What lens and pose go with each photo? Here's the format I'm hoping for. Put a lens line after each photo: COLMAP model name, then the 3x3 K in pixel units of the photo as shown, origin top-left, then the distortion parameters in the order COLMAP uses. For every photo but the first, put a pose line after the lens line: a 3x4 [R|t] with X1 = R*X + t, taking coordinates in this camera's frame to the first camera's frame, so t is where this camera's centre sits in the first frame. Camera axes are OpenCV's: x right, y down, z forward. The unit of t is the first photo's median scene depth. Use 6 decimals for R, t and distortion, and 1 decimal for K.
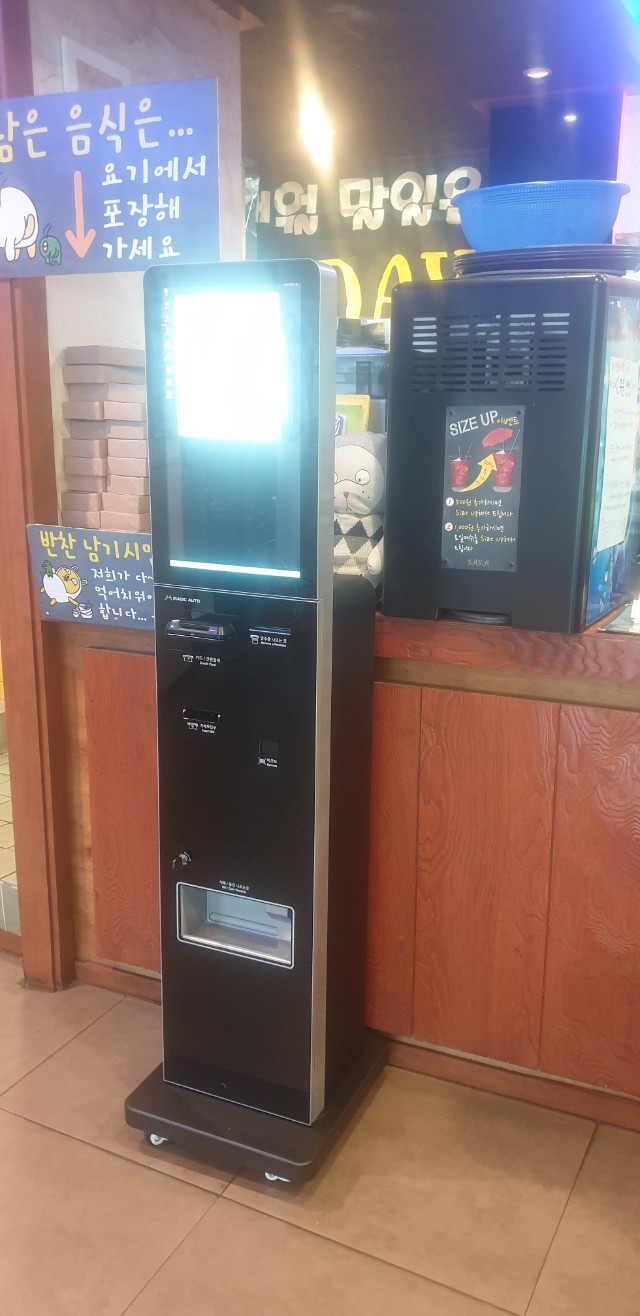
lens RADIAL K [[1004.6, 0, 320.0], [0, 1004.6, 658.0], [0, 0, 1]] dist [-0.005450, -0.003899]
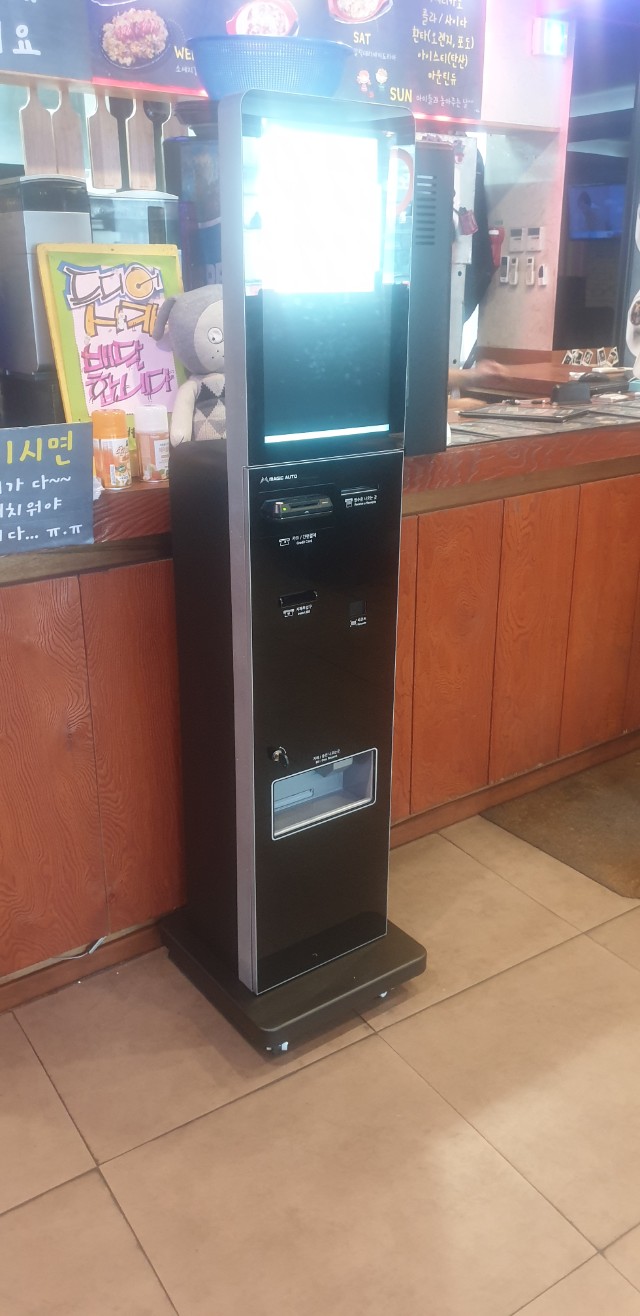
lens RADIAL K [[1017.3, 0, 320.0], [0, 1017.3, 658.0], [0, 0, 1]] dist [-0.034376, 0.004464]
pose [[0.497627, -0.318626, 0.806749, -0.840646], [0.201595, 0.947104, 0.249708, -0.116541], [-0.843639, 0.038375, 0.535538, 0.444018]]
